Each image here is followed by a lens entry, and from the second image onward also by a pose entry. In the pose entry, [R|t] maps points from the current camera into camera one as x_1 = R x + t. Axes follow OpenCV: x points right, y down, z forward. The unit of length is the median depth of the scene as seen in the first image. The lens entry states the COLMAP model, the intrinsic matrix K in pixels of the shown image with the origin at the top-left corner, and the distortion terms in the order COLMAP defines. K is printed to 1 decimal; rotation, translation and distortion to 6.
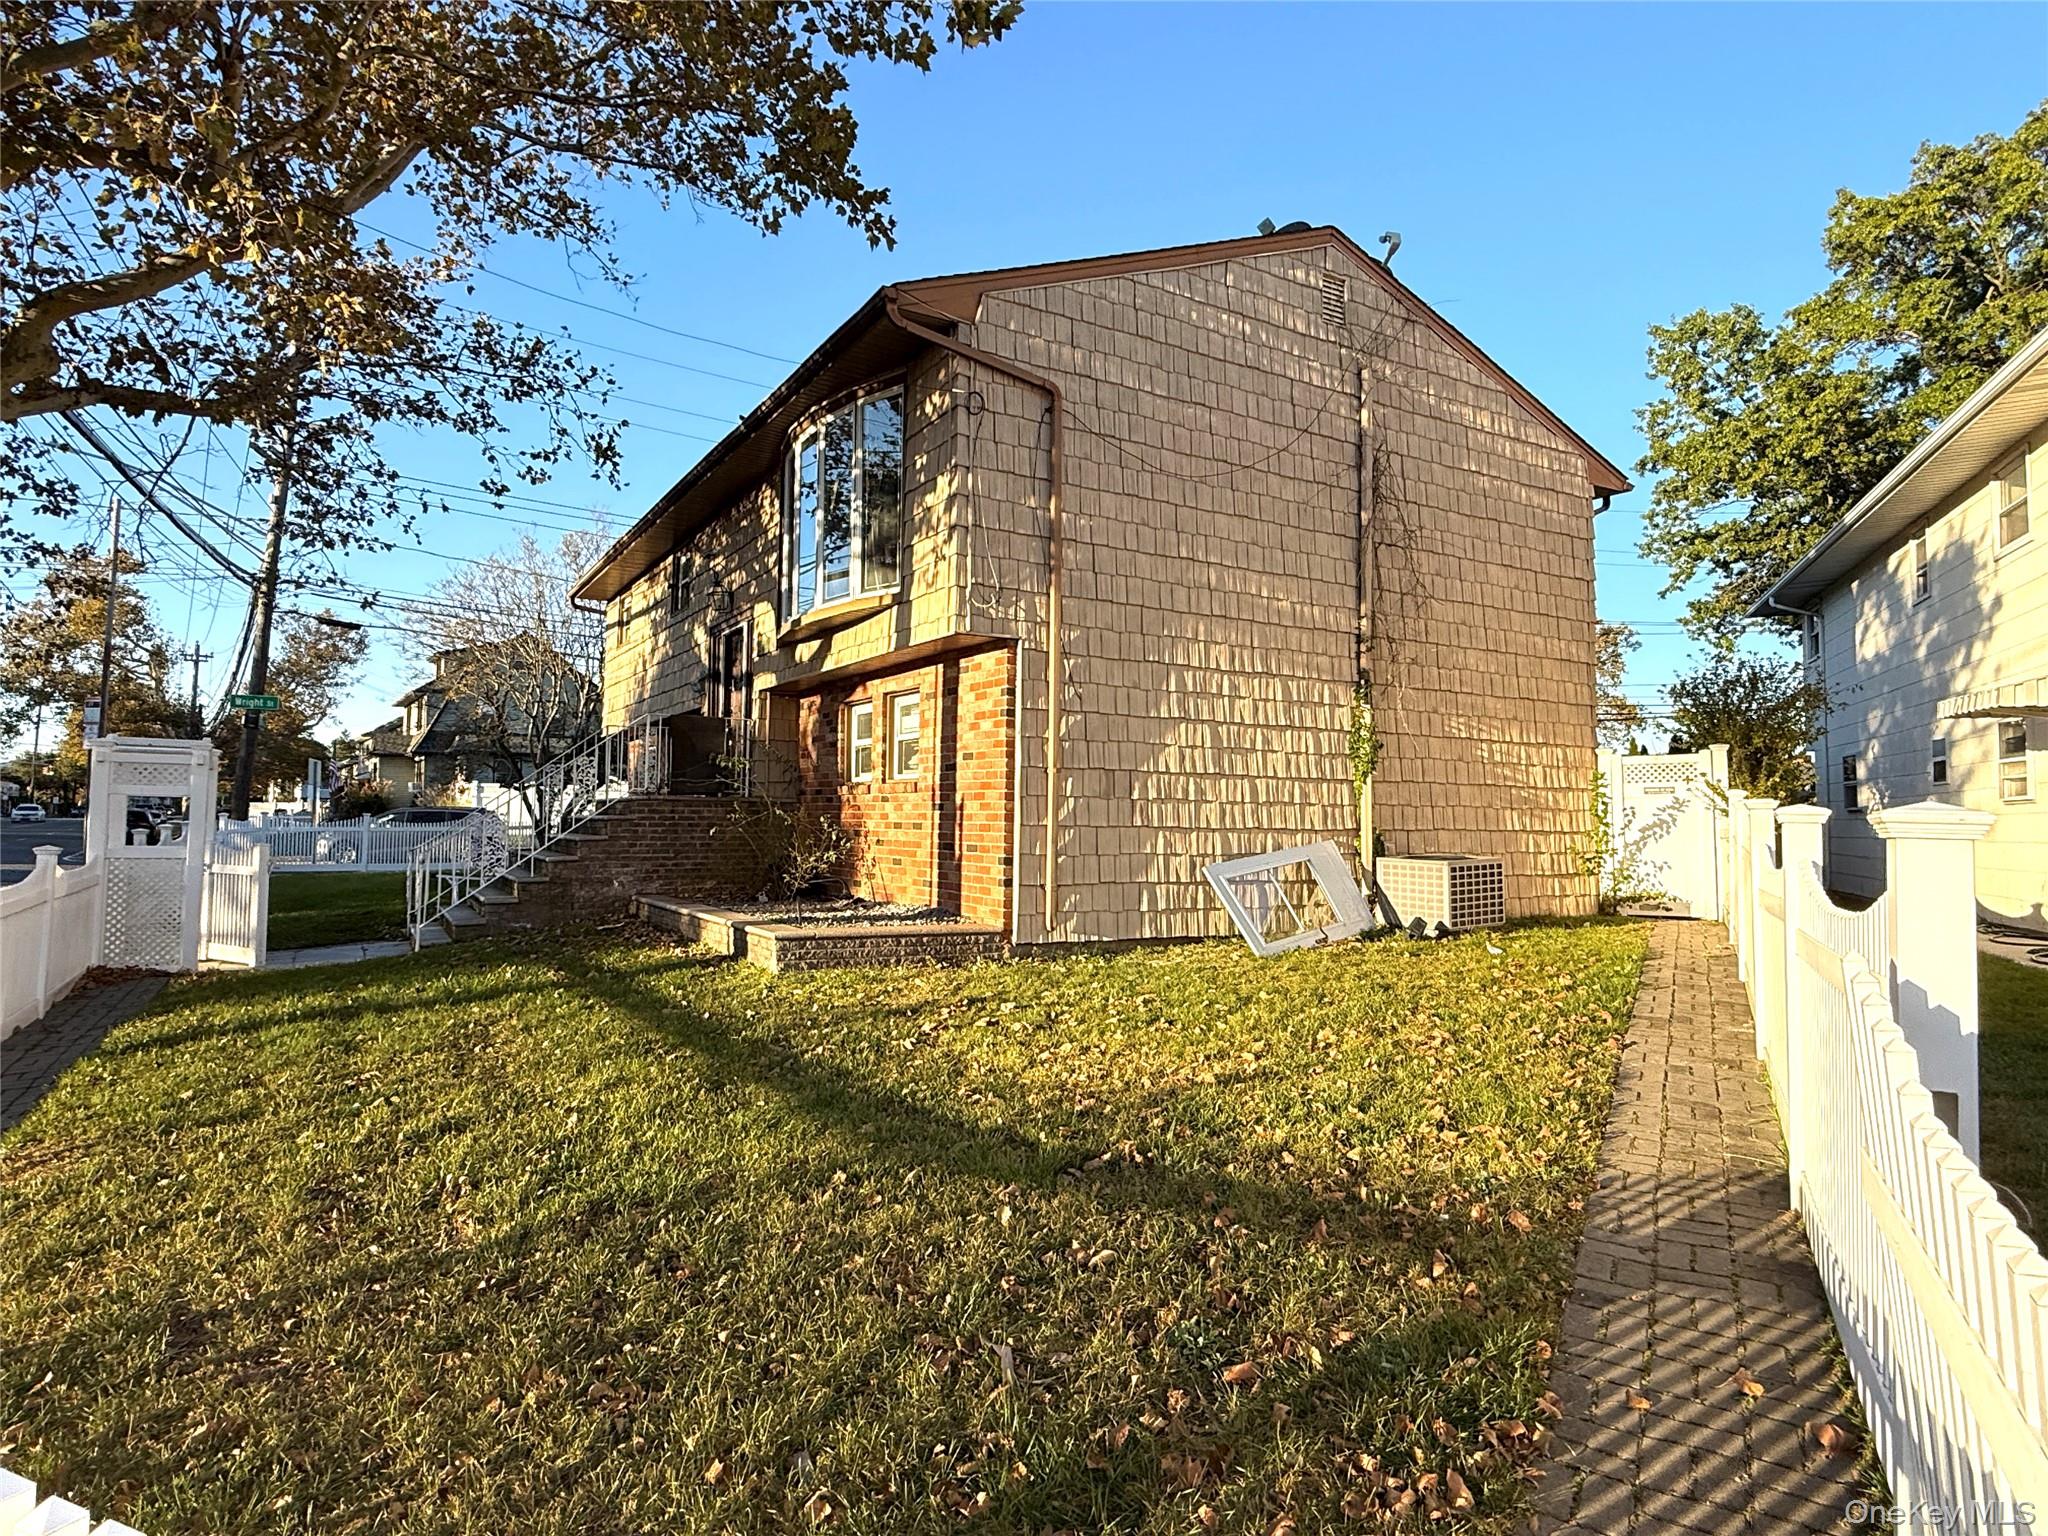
lens RADIAL K [[1154.1, 0, 1024.0], [0, 1154.1, 768.0], [0, 0, 1]] dist [-0.001010, -0.000067]
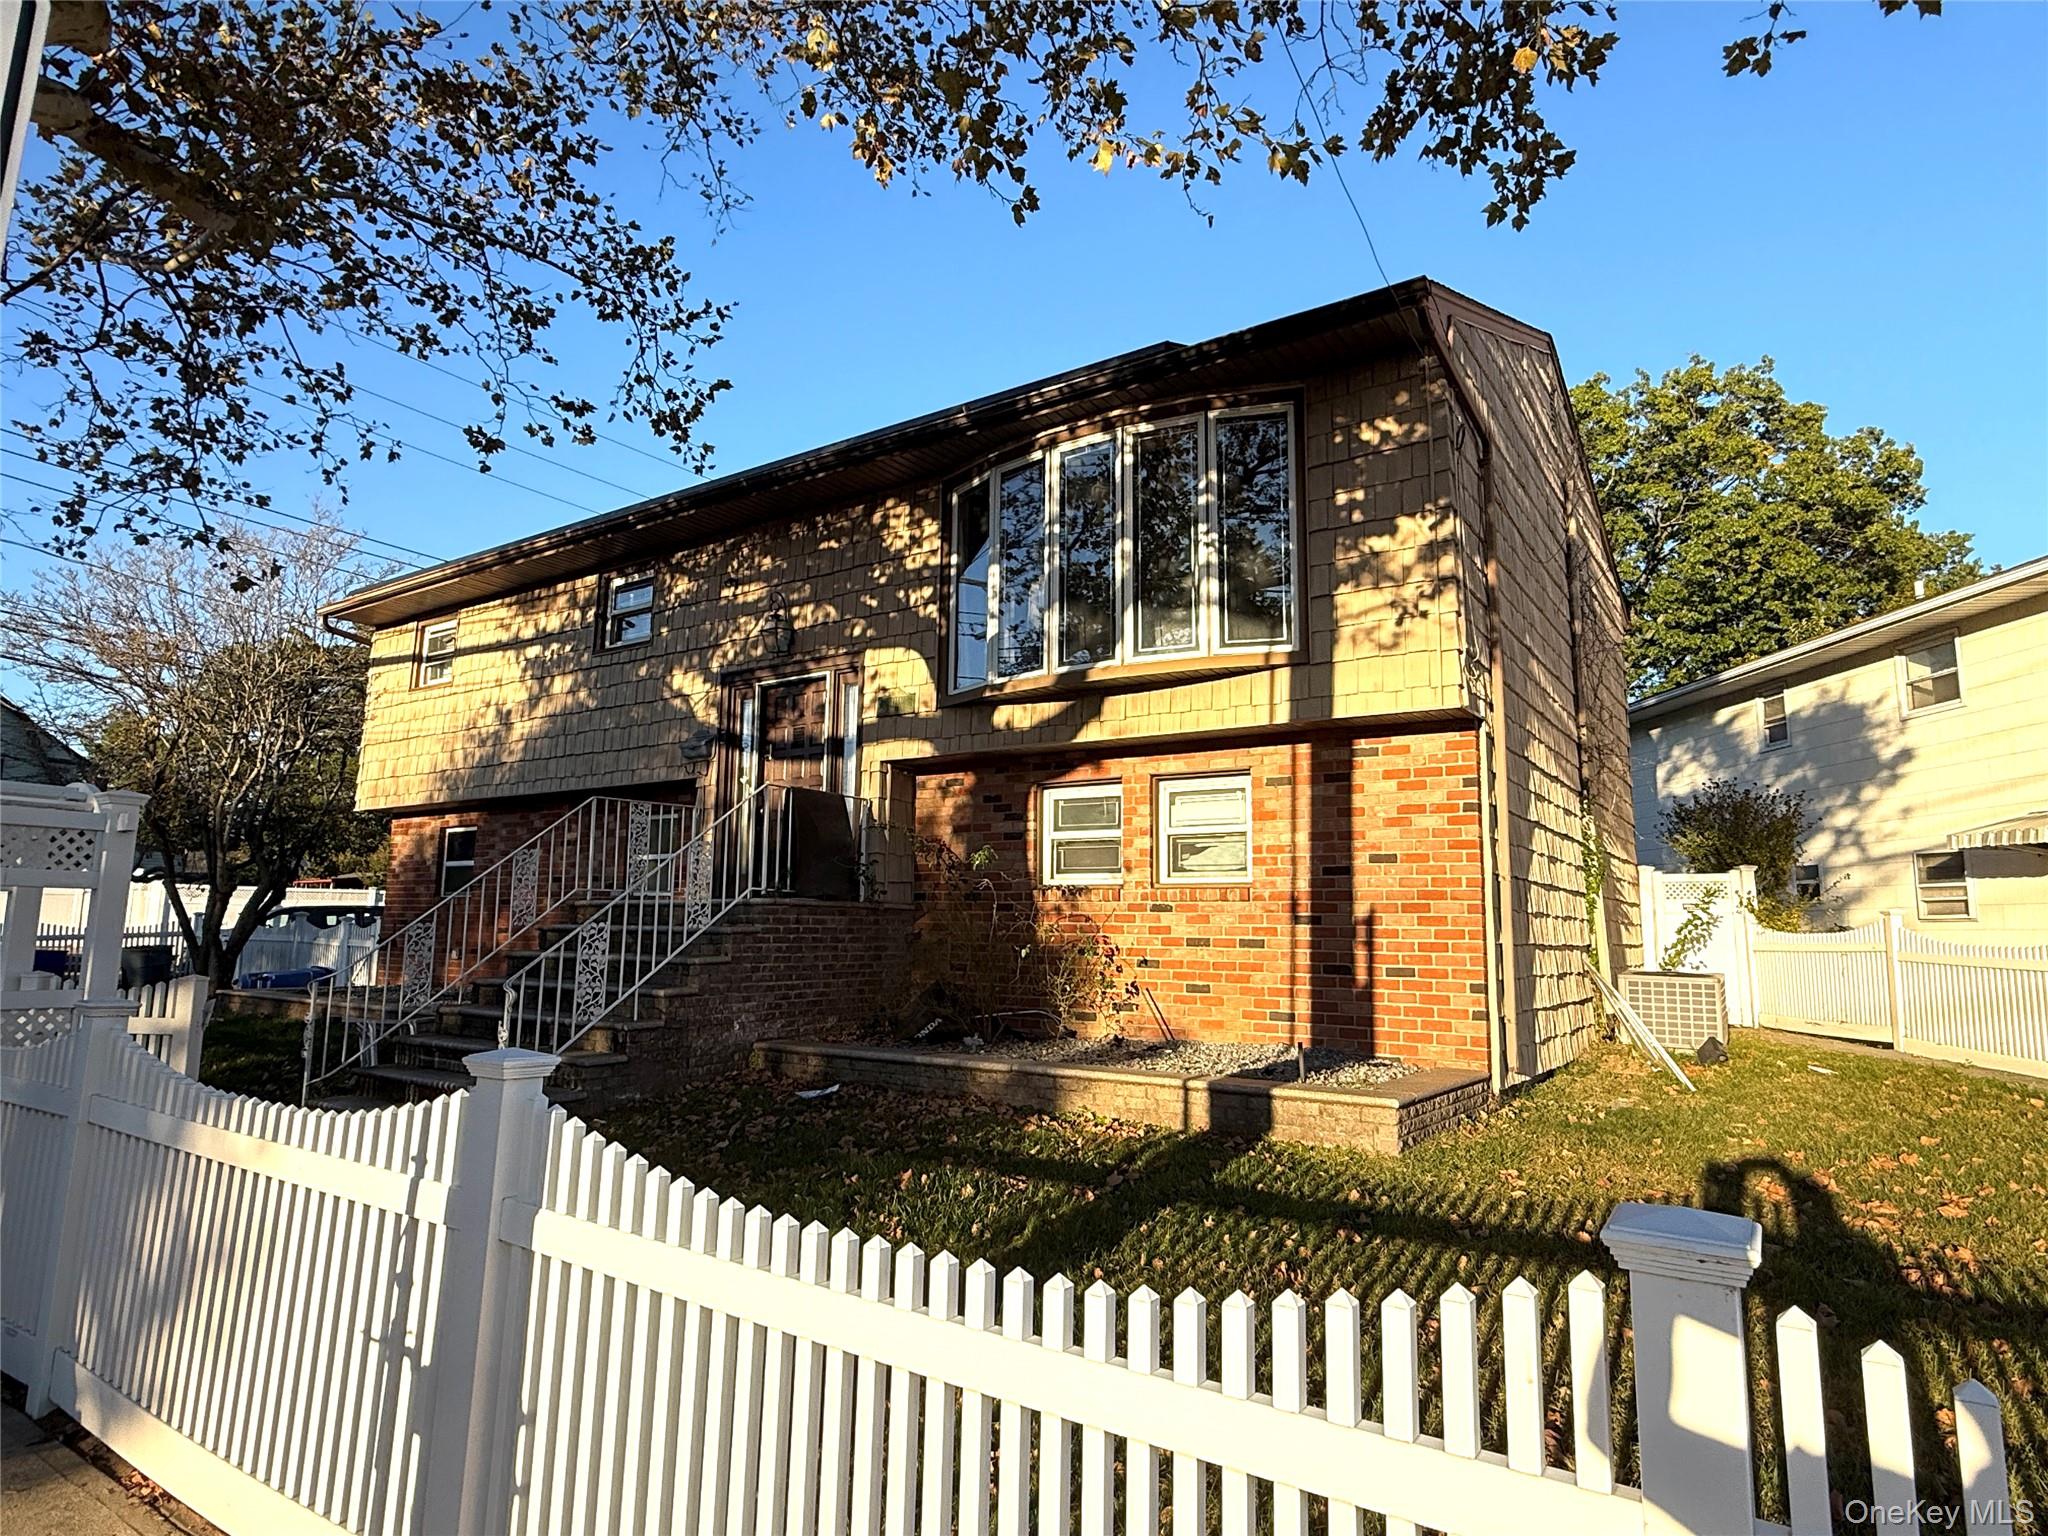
lens RADIAL K [[1151.5, 0, 1035.2], [0, 1151.5, 774.6], [0, 0, 1]] dist [0.004843, -0.000246]
pose [[0.902813, 0.058904, 0.425981, -0.585038], [-0.022704, 0.995722, -0.089568, 0.008860], [-0.429434, 0.071192, 0.900288, 0.346329]]
